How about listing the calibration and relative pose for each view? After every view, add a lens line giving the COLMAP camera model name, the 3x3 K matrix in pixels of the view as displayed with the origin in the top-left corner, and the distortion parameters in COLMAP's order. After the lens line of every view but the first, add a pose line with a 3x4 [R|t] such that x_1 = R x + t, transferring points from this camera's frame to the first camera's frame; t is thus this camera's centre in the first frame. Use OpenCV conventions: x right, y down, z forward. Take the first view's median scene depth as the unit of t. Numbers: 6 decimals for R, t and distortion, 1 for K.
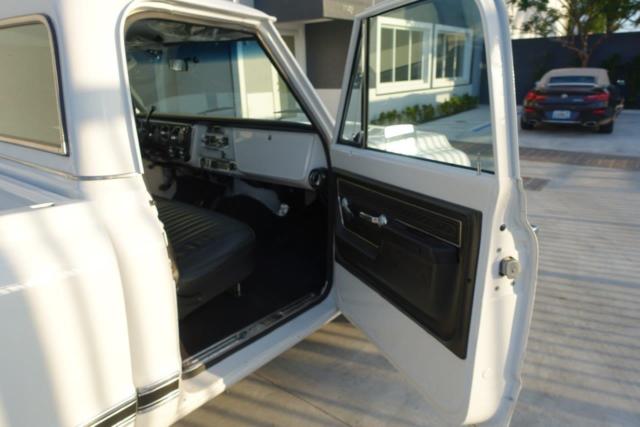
lens RADIAL K [[428.9, 0, 331.5], [0, 428.9, 202.2], [0, 0, 1]] dist [-0.003999, 0.003474]
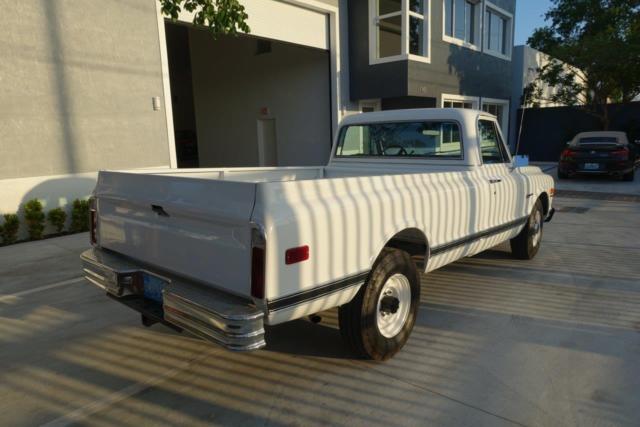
lens RADIAL K [[428.9, 0, 326.4], [0, 428.9, 208.6], [0, 0, 1]] dist [-0.003999, 0.003474]
pose [[0.998558, 0.007777, -0.053125, -0.180553], [-0.014392, 0.992013, -0.125311, 0.089954], [0.051726, 0.125894, 0.990694, -0.286464]]
